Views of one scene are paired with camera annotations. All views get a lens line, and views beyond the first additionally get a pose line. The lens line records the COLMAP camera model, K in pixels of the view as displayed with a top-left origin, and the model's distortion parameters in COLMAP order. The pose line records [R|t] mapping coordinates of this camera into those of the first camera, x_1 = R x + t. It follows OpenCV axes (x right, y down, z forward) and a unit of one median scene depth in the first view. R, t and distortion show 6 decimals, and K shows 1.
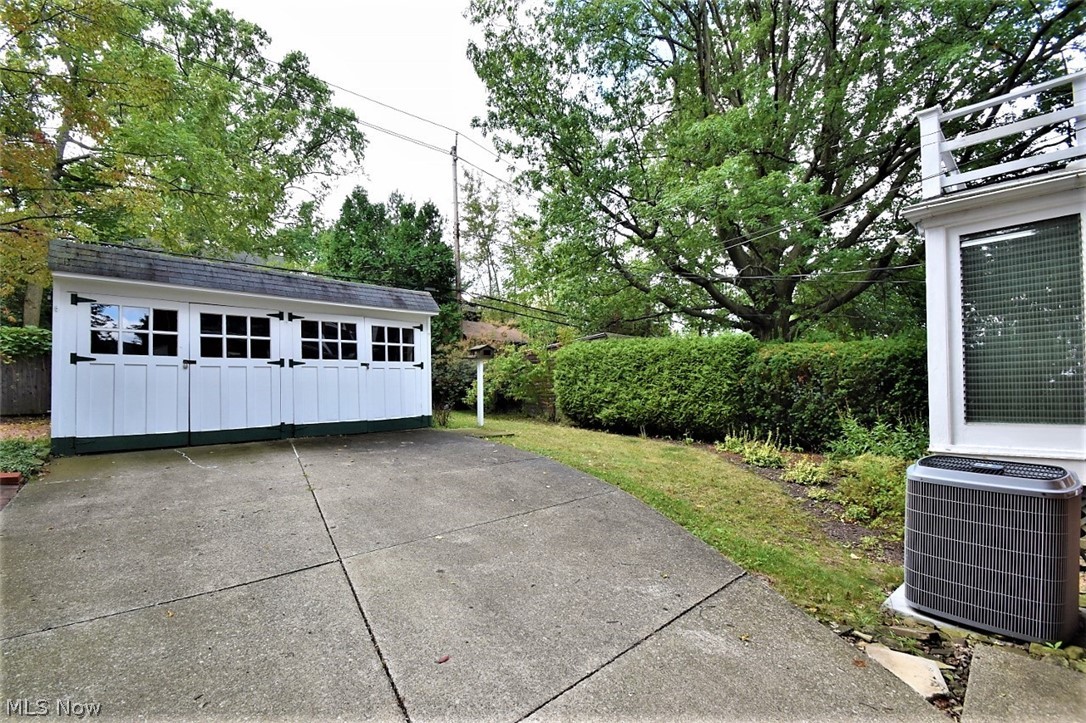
lens RADIAL K [[499.1, 0, 540.6], [0, 499.1, 377.0], [0, 0, 1]] dist [-0.004959, -0.000977]
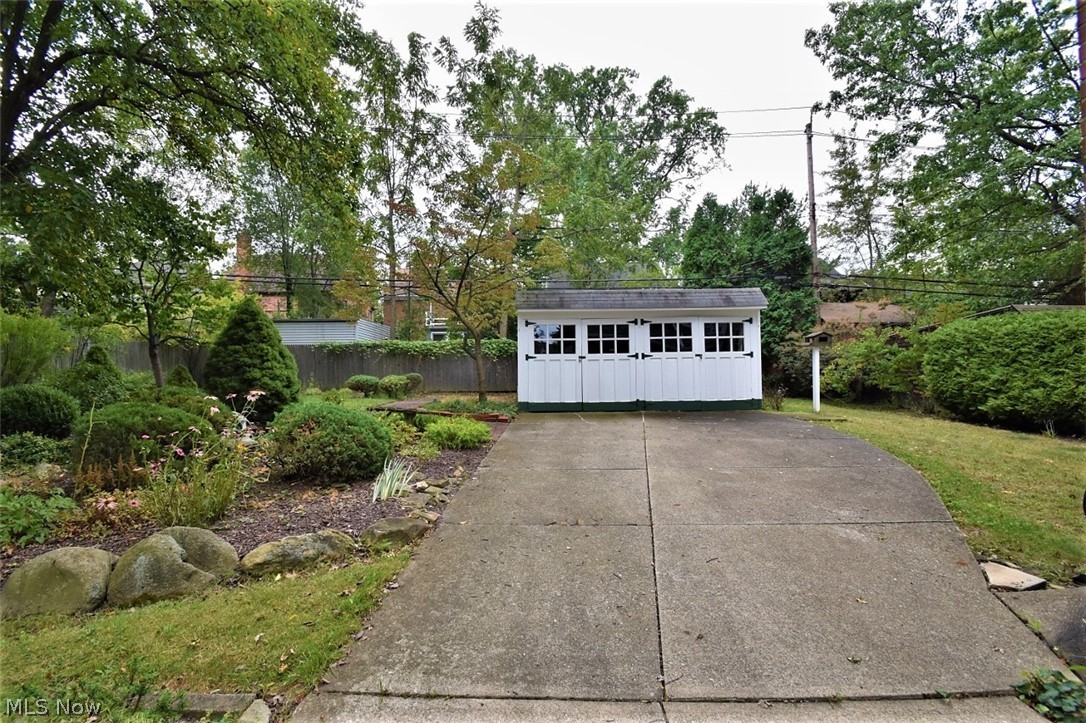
lens RADIAL K [[499.1, 0, 540.6], [0, 499.1, 377.0], [0, 0, 1]] dist [-0.004959, -0.000977]
pose [[0.758661, -0.000377, -0.651486, 0.099459], [0.014694, 0.999755, 0.016532, 0.001815], [0.651320, -0.022115, 0.758481, -0.124250]]
